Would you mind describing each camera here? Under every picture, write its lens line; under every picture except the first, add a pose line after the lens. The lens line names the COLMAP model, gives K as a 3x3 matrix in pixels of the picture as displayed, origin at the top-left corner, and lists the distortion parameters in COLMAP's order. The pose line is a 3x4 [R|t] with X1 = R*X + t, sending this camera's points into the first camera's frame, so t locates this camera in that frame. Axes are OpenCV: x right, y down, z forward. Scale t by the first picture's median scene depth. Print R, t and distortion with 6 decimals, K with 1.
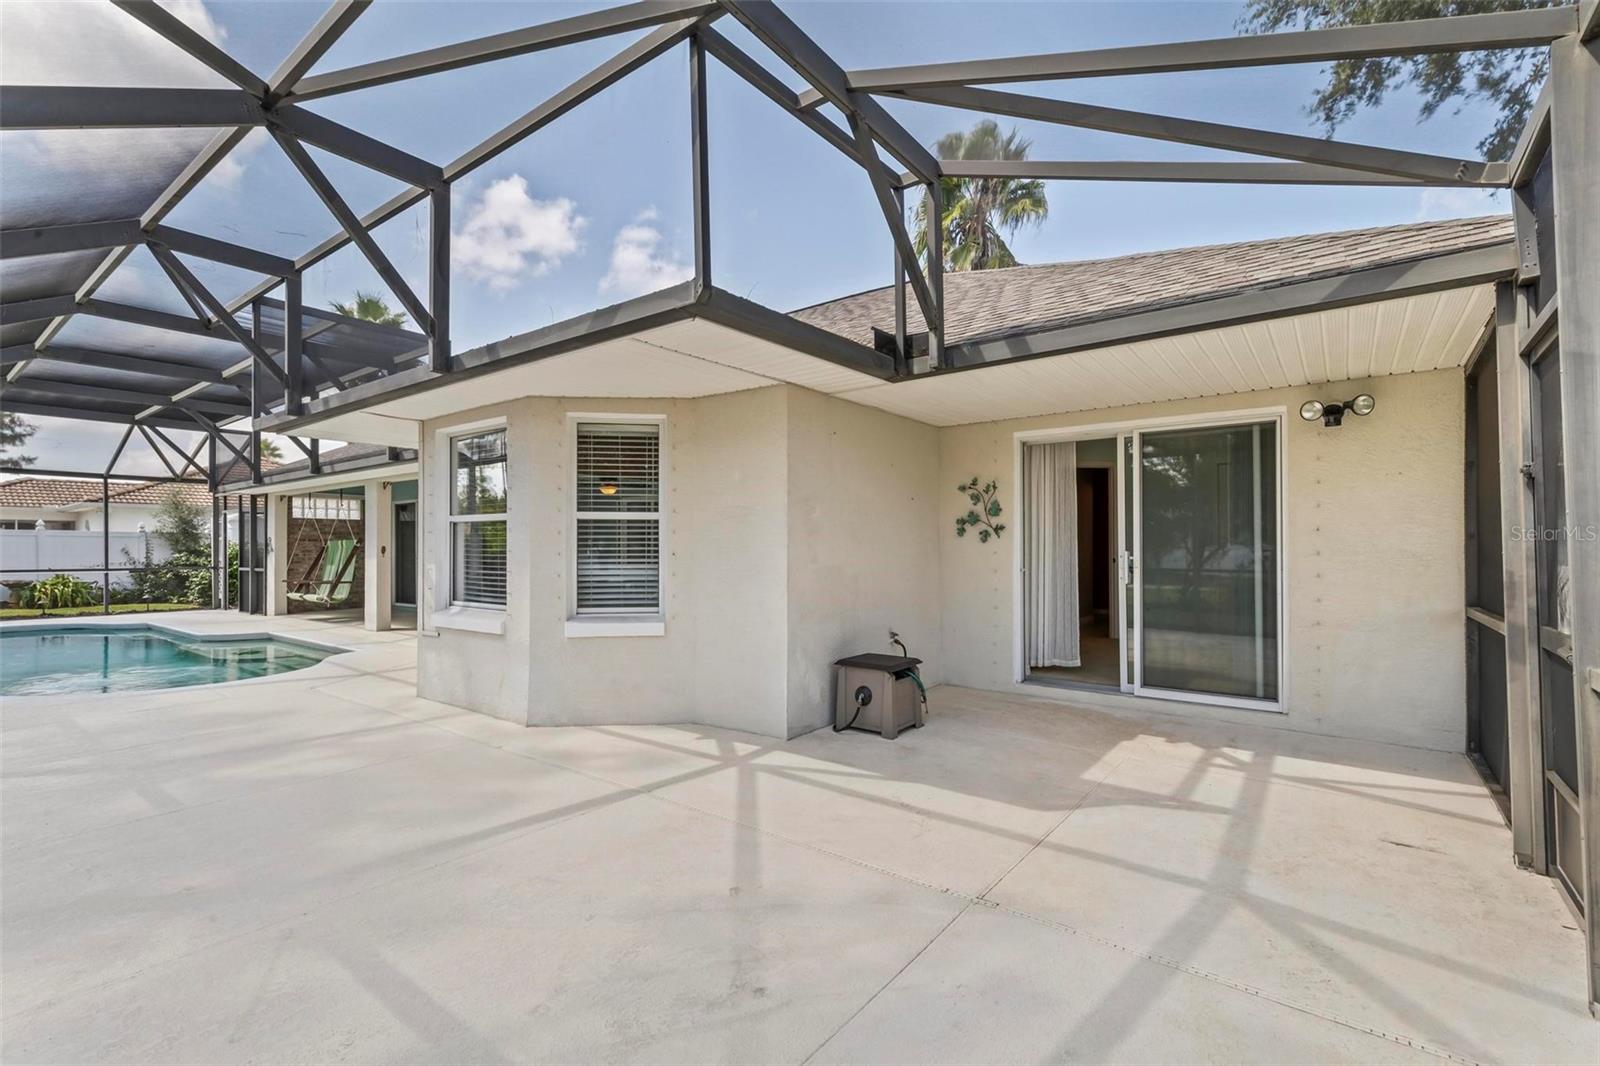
lens RADIAL K [[717.5, 0, 806.4], [0, 717.5, 540.2], [0, 0, 1]] dist [0.000684, -0.001676]
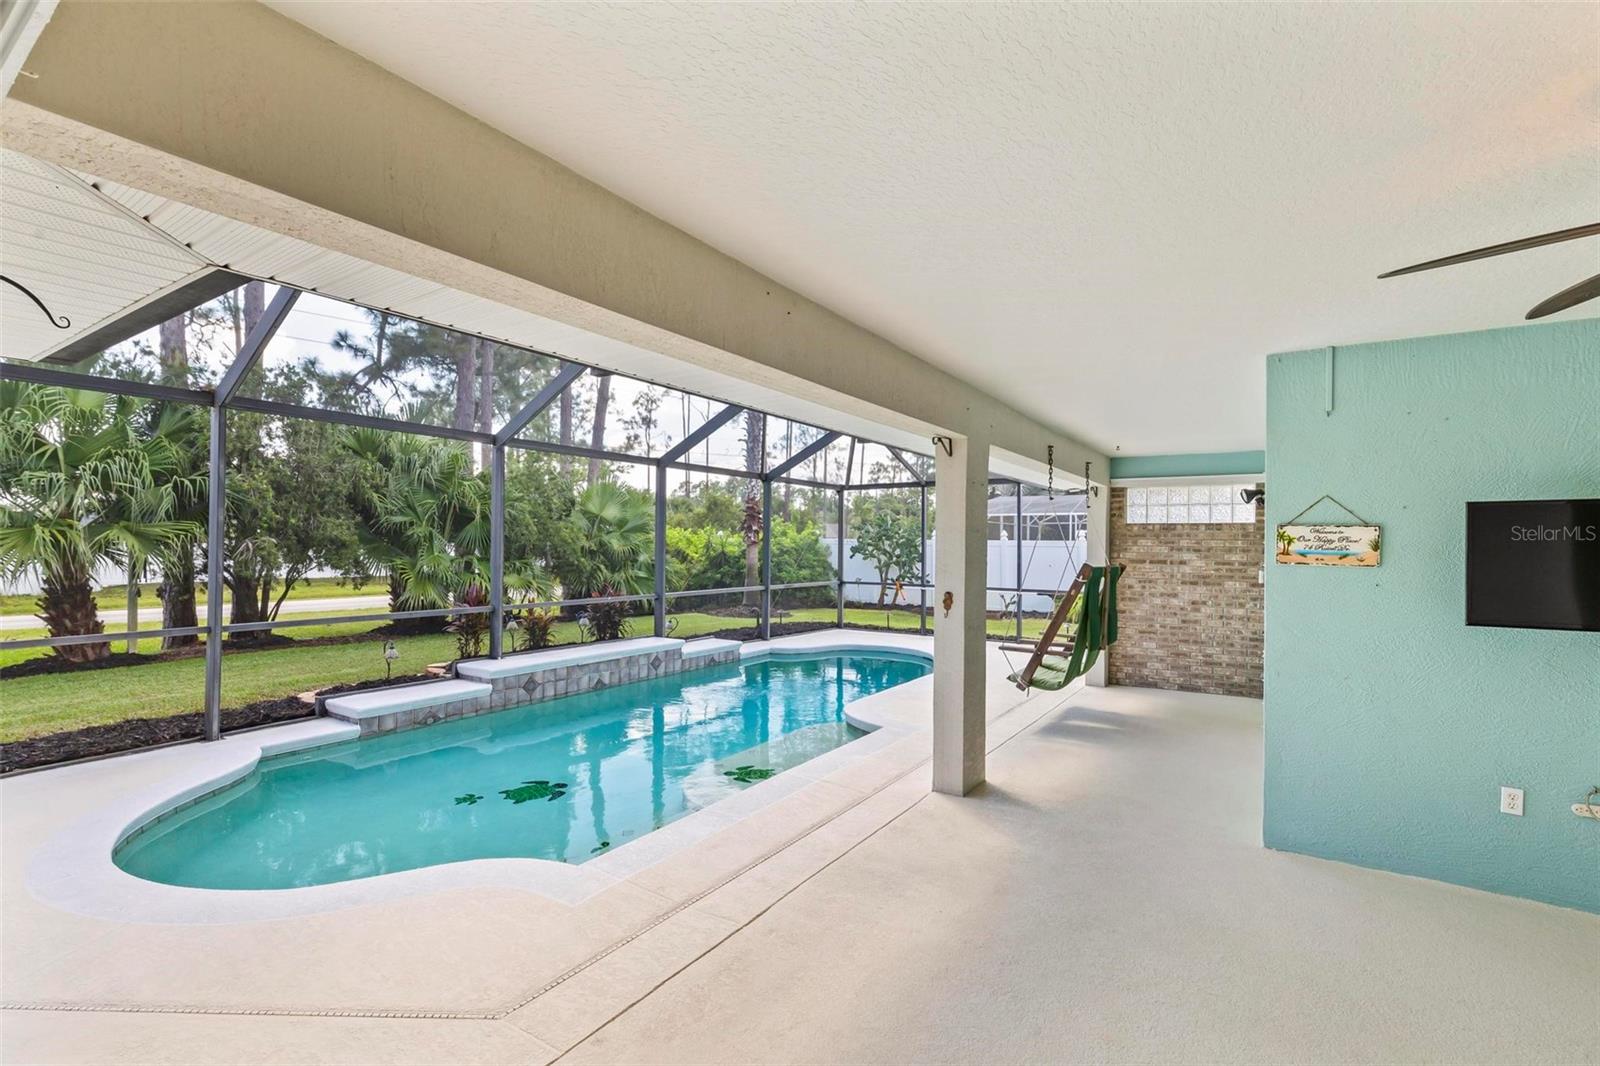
lens RADIAL K [[717.5, 0, 779.5], [0, 717.5, 543.1], [0, 0, 1]] dist [0.000684, -0.001676]
pose [[0.036270, 0.000026, -0.999342, -0.139052], [0.000900, 1.000000, 0.000059, -0.014815], [0.999342, -0.000901, 0.036270, 0.686231]]
